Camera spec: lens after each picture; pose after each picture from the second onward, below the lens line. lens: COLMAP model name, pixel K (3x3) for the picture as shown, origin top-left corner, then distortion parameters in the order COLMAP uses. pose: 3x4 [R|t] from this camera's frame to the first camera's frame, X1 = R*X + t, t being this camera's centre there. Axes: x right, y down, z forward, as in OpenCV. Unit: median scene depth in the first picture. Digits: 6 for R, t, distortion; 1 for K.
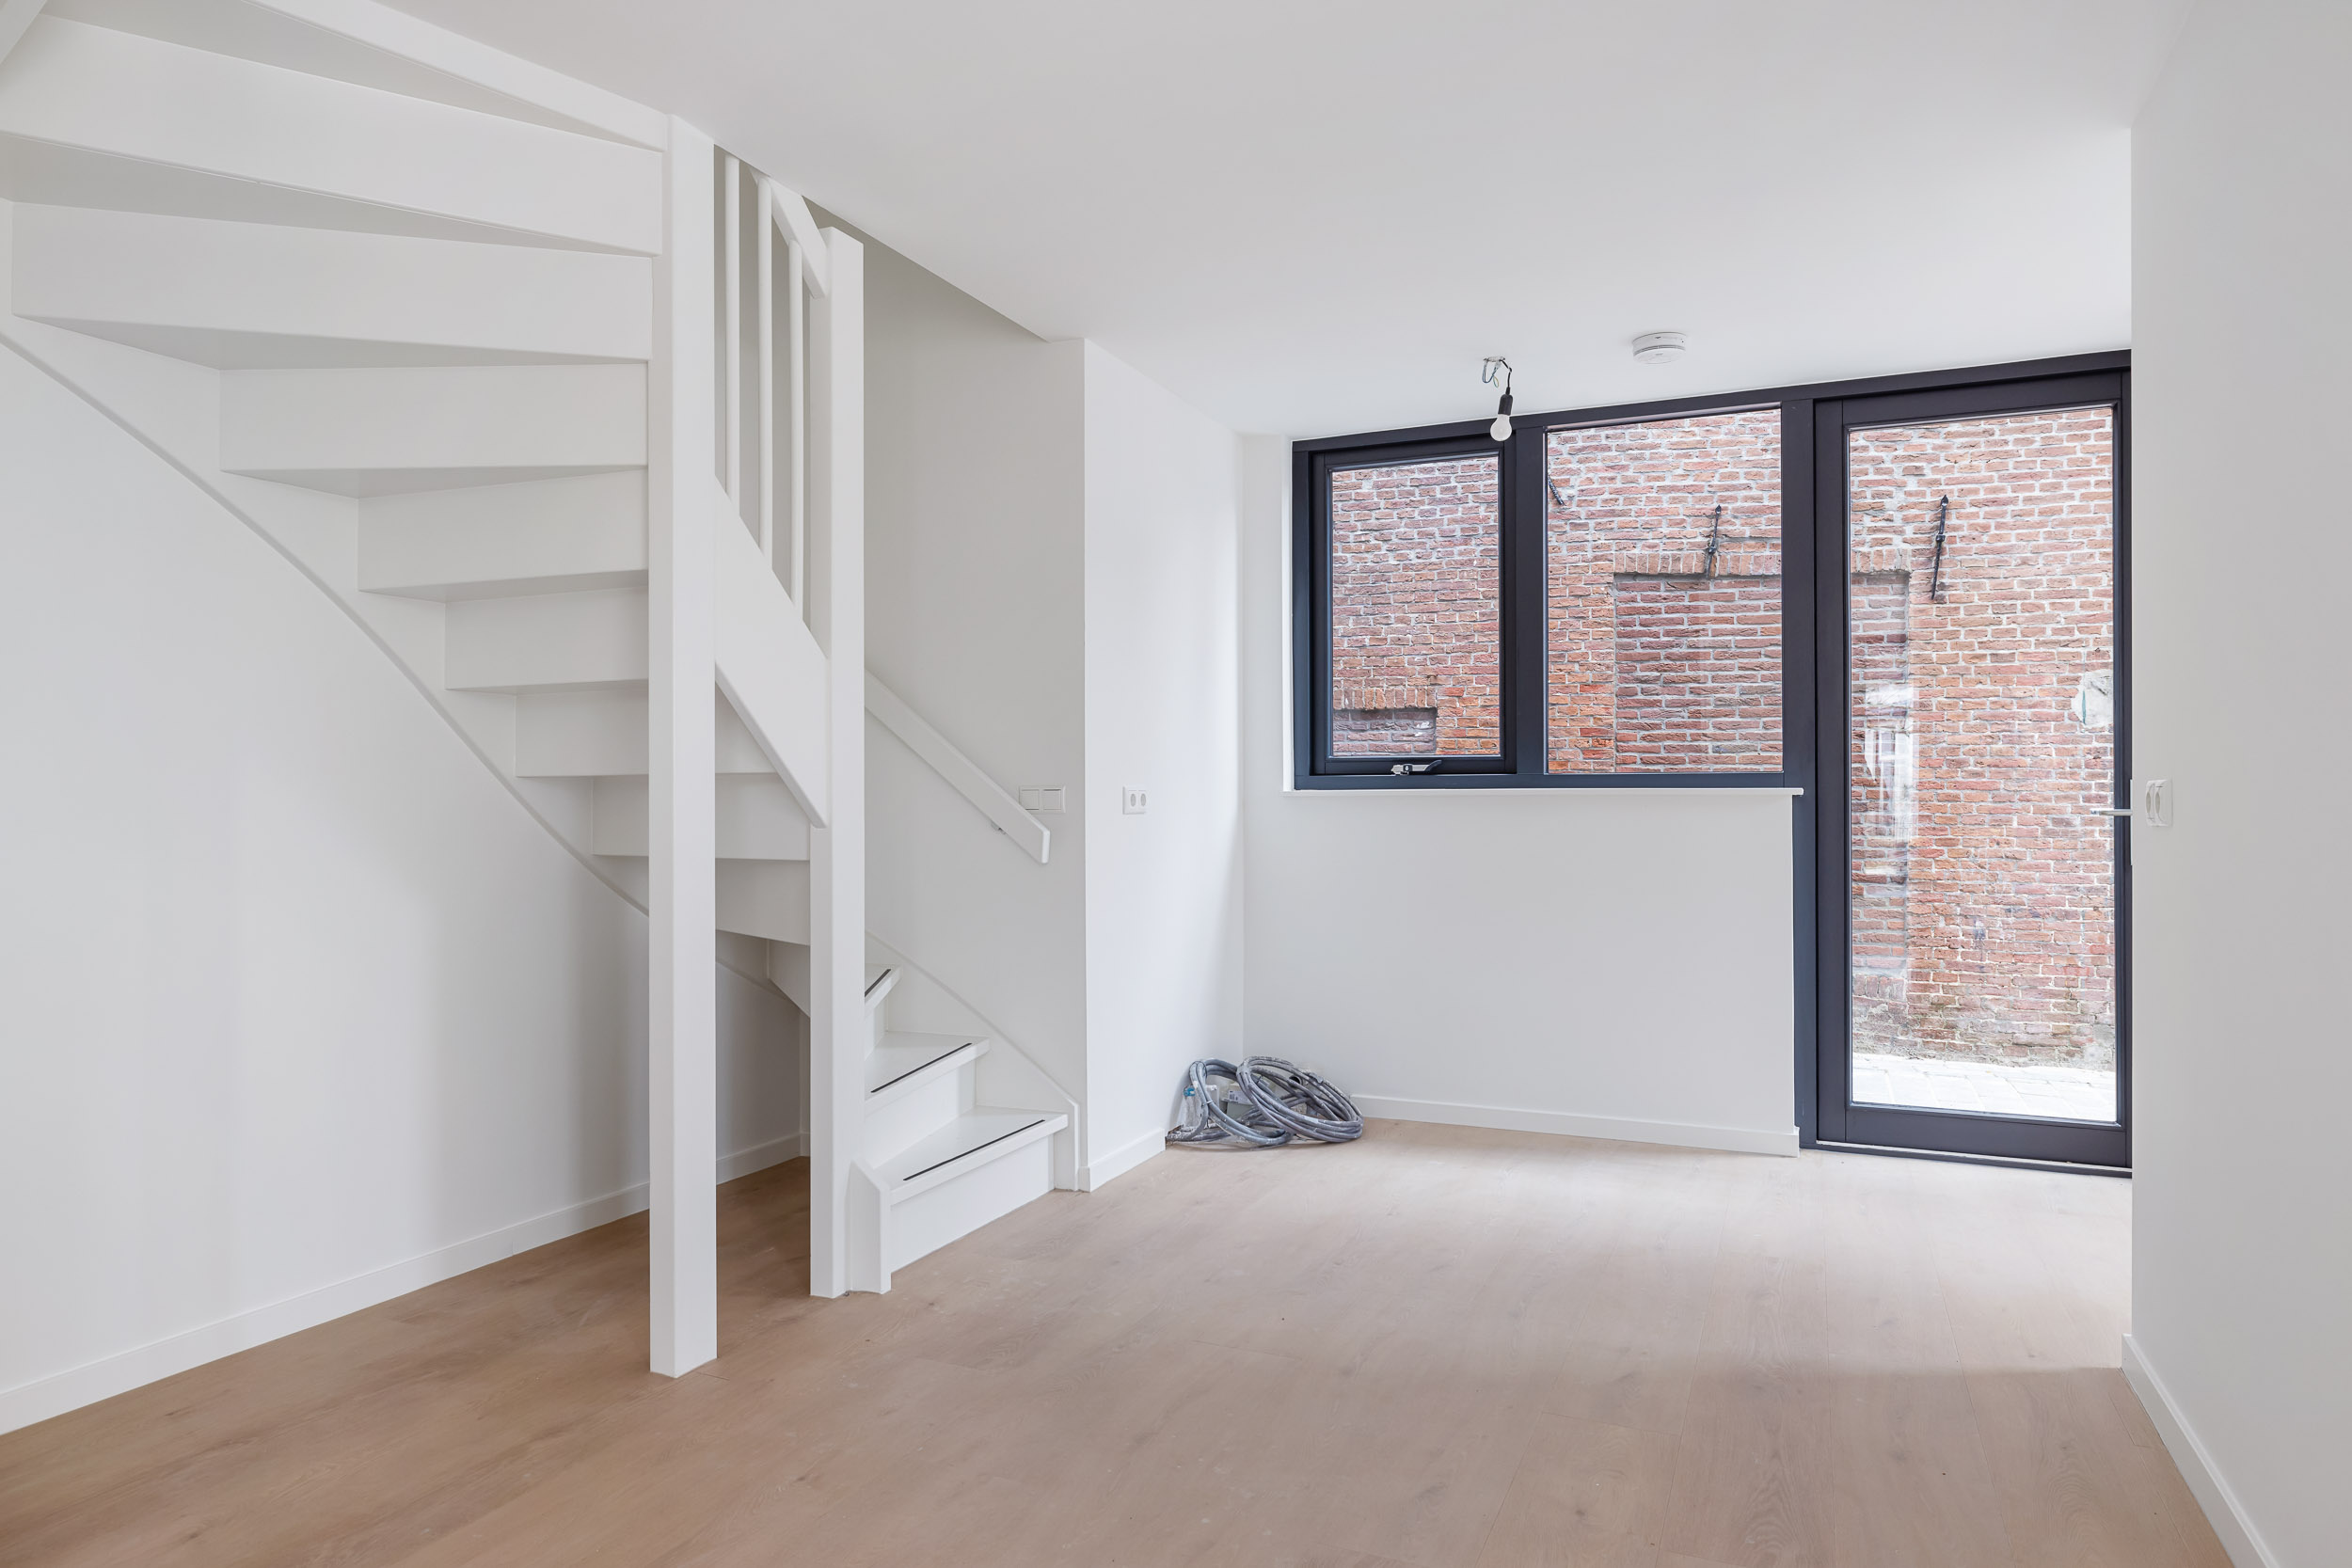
lens RADIAL K [[1430.5, 0, 1176.0], [0, 1430.5, 784.0], [0, 0, 1]] dist [0.001209, 0.000013]
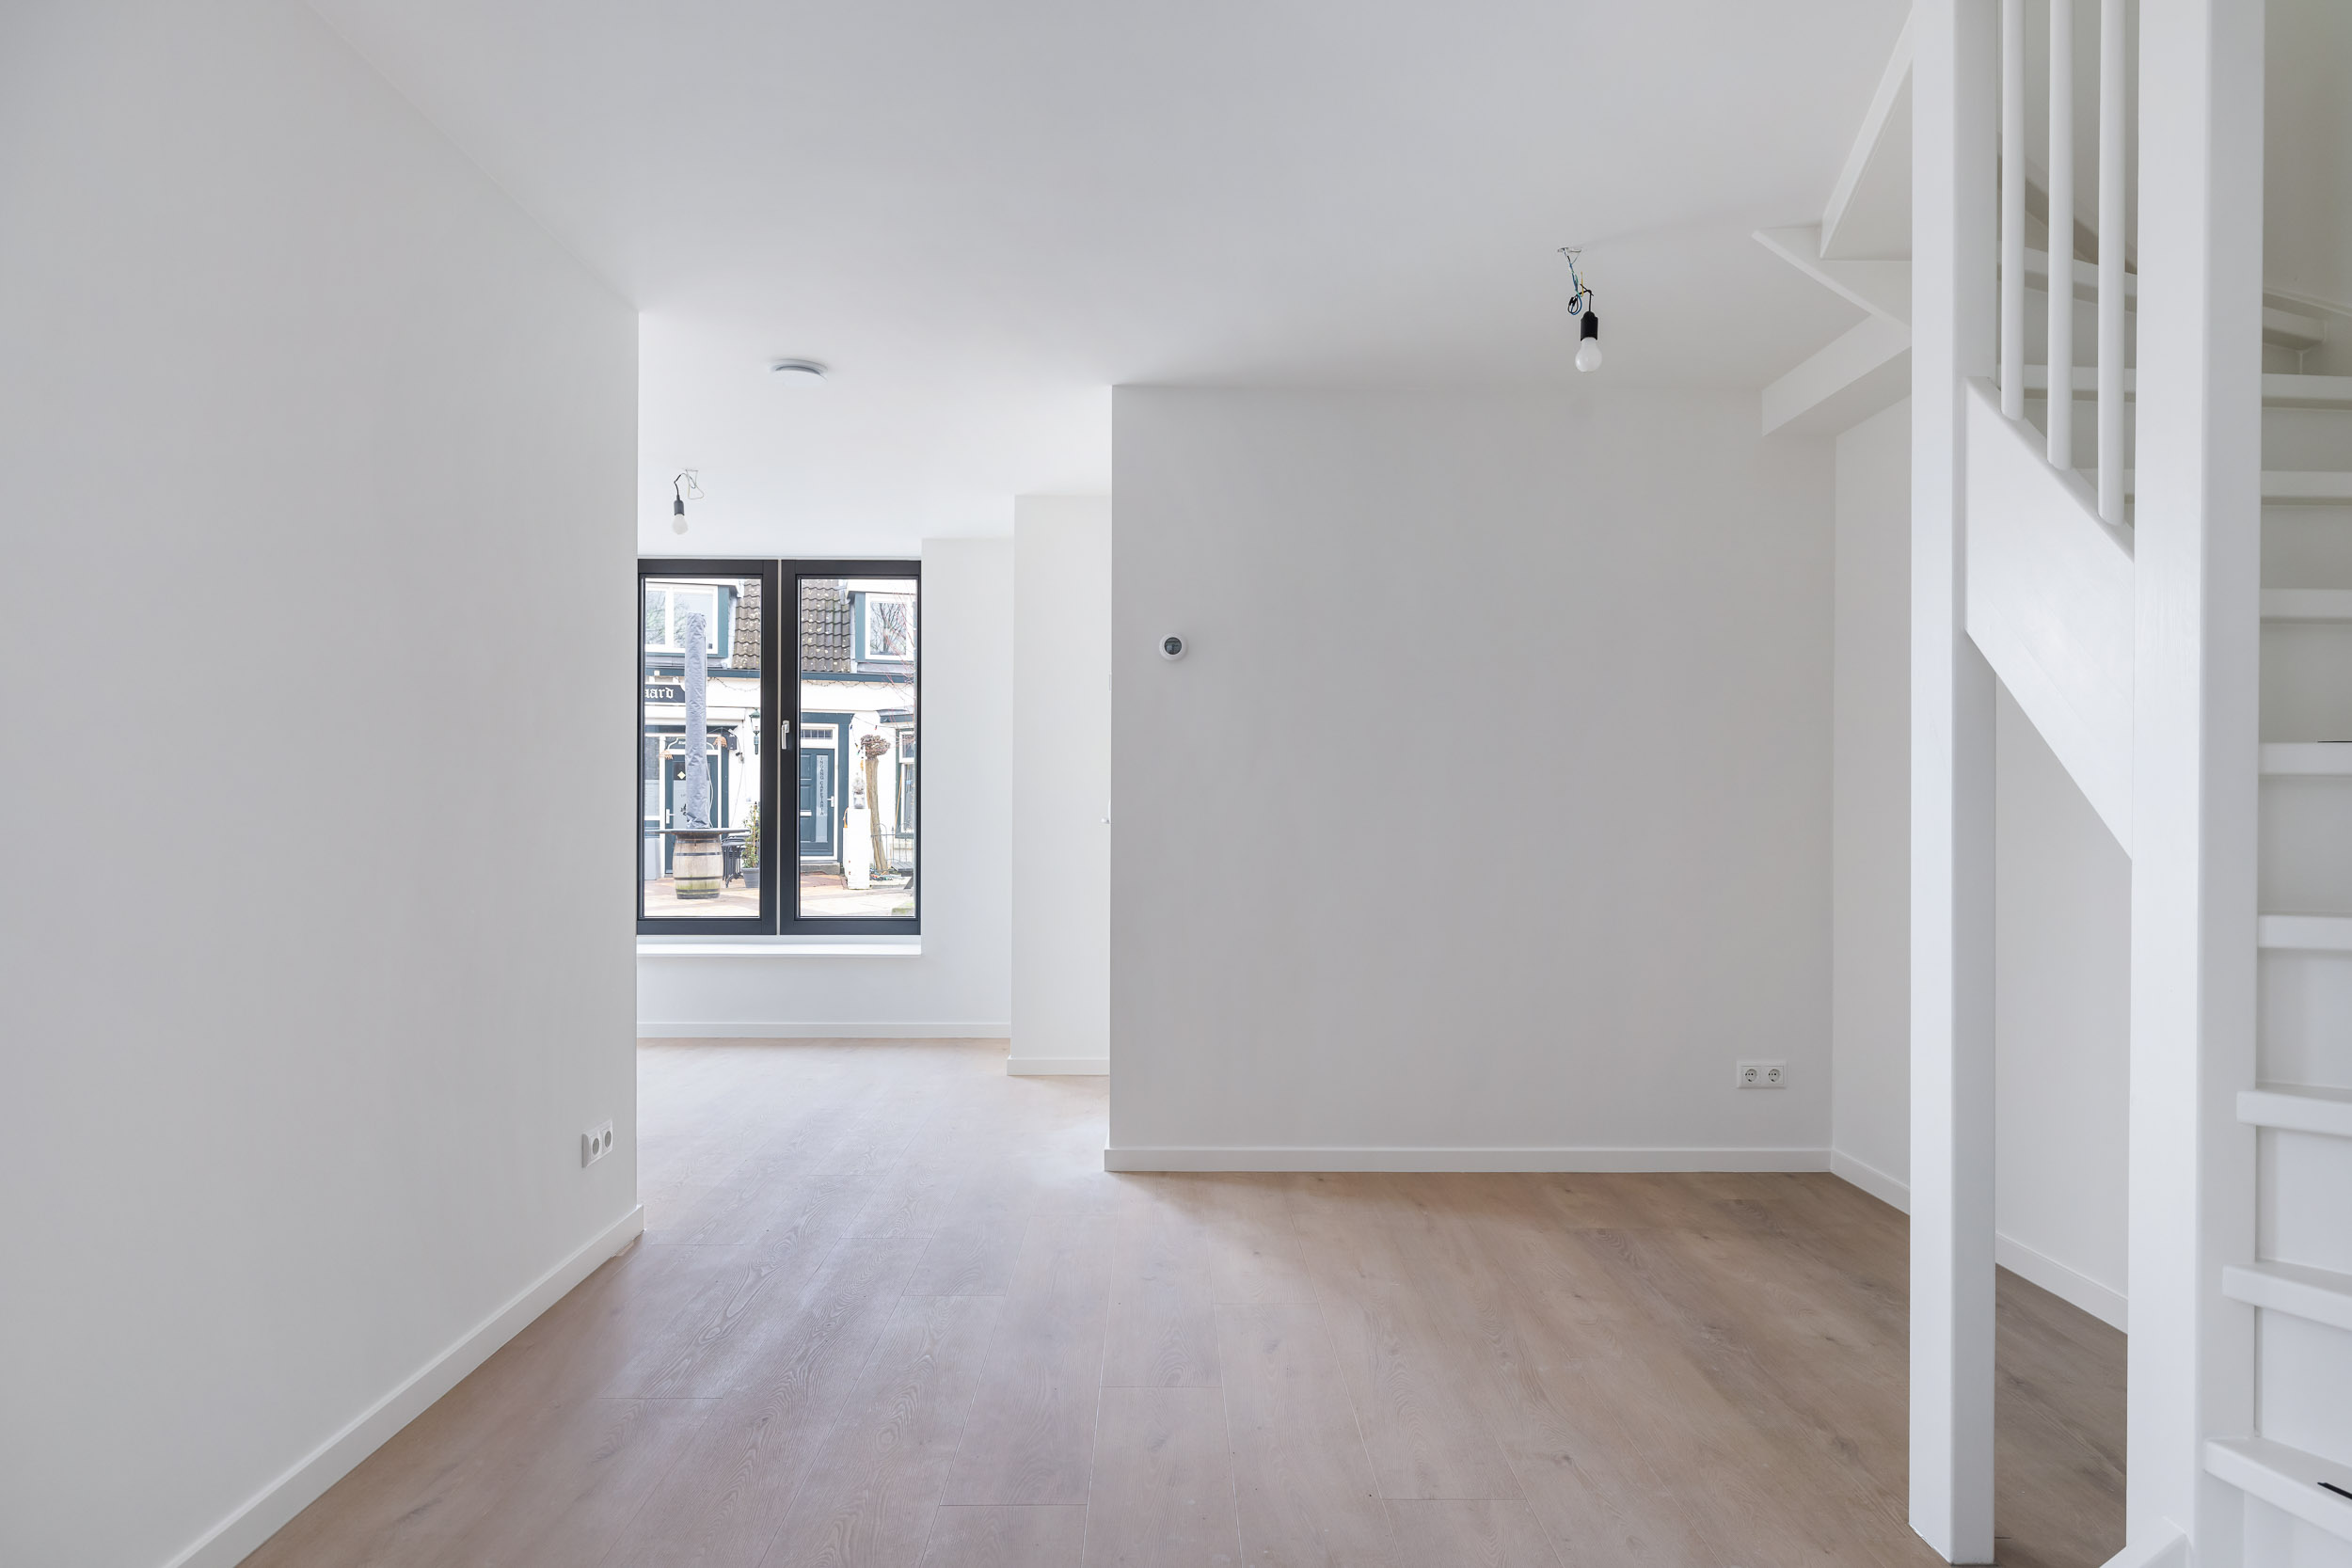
lens RADIAL K [[1374.8, 0, 1174.6], [0, 1374.8, 794.3], [0, 0, 1]] dist [0.019006, -0.001391]
pose [[-0.908752, -0.008409, -0.417251, 0.160536], [-0.001004, 0.999838, -0.017963, 0.004722], [0.417335, -0.015905, -0.908614, 0.672817]]
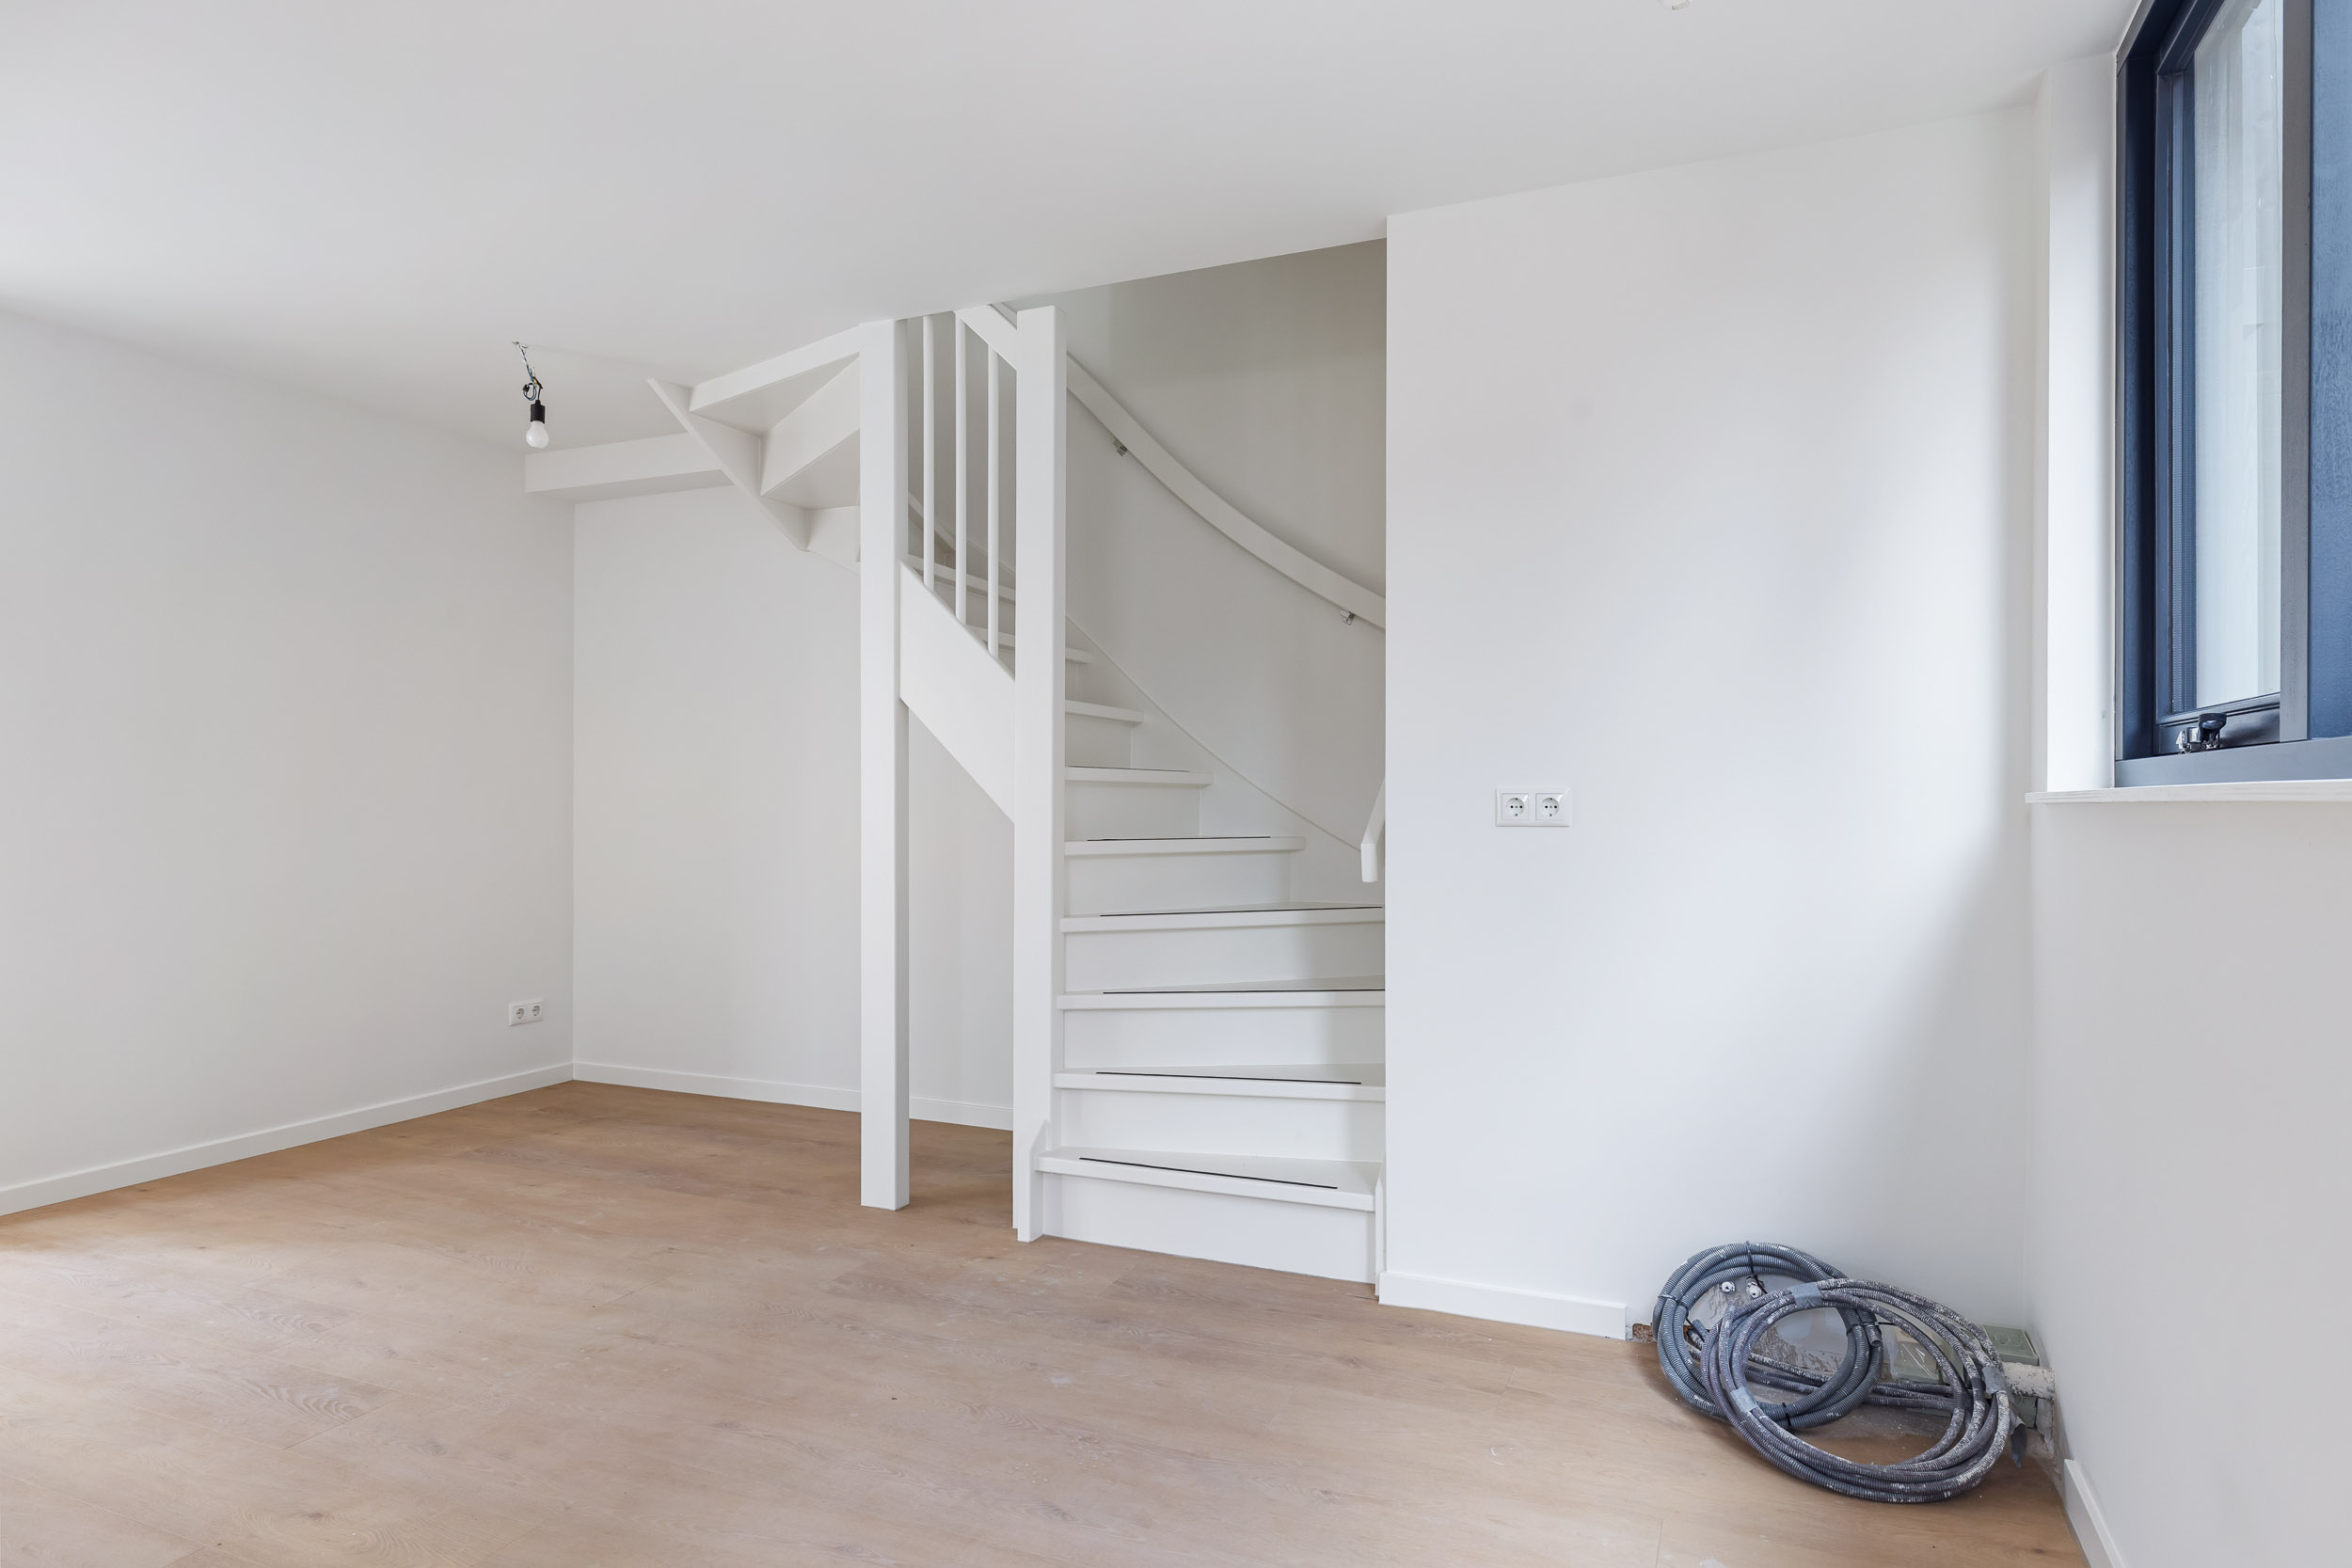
lens RADIAL K [[1374.8, 0, 1174.6], [0, 1374.8, 794.3], [0, 0, 1]] dist [0.019006, -0.001391]
pose [[-0.002727, -0.001438, -0.999995, 0.446960], [0.009996, 0.999949, -0.001465, 0.003438], [0.999946, -0.010000, -0.002713, 0.571560]]
